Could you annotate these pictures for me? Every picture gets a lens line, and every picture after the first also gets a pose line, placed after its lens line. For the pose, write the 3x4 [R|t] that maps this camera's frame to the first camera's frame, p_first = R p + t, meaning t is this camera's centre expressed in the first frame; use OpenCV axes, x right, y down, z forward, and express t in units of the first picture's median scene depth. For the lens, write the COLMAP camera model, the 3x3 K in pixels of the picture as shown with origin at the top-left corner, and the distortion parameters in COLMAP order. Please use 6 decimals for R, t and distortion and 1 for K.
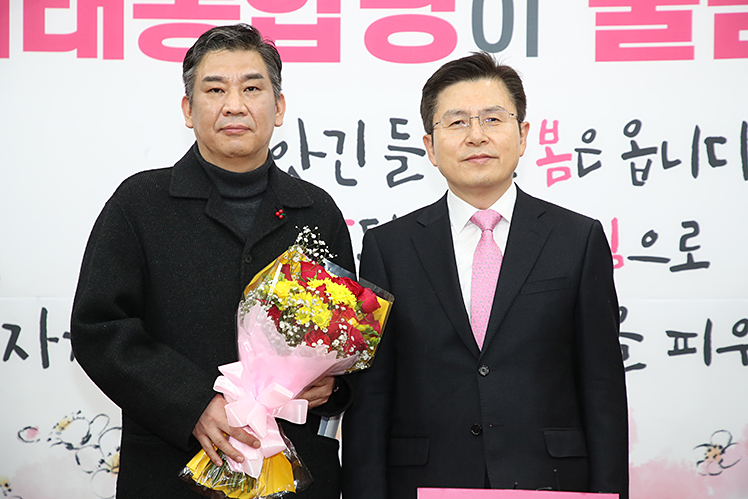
lens RADIAL K [[1759.7, 0, 373.2], [0, 1759.7, 254.9], [0, 0, 1]] dist [0.506986, -0.046944]
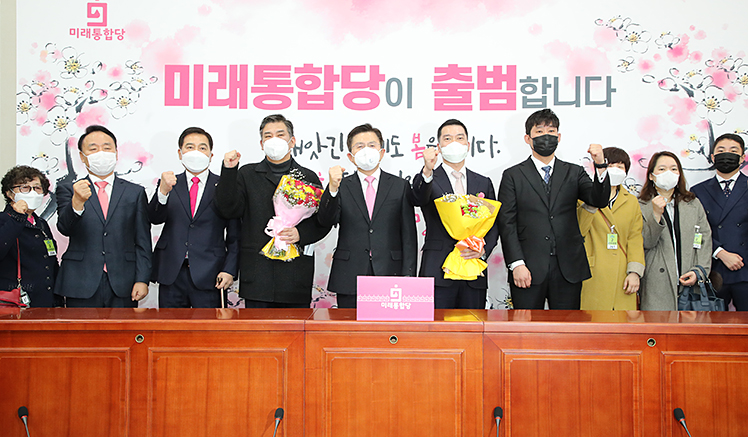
lens RADIAL K [[788.6, 0, 372.6], [0, 788.6, 218.2], [0, 0, 1]] dist [0.062279, 0.016540]
pose [[0.999873, 0.001438, 0.015900, 0.019588], [-0.002121, 0.999073, 0.042994, -0.003947], [-0.015824, -0.043022, 0.998949, -0.123105]]
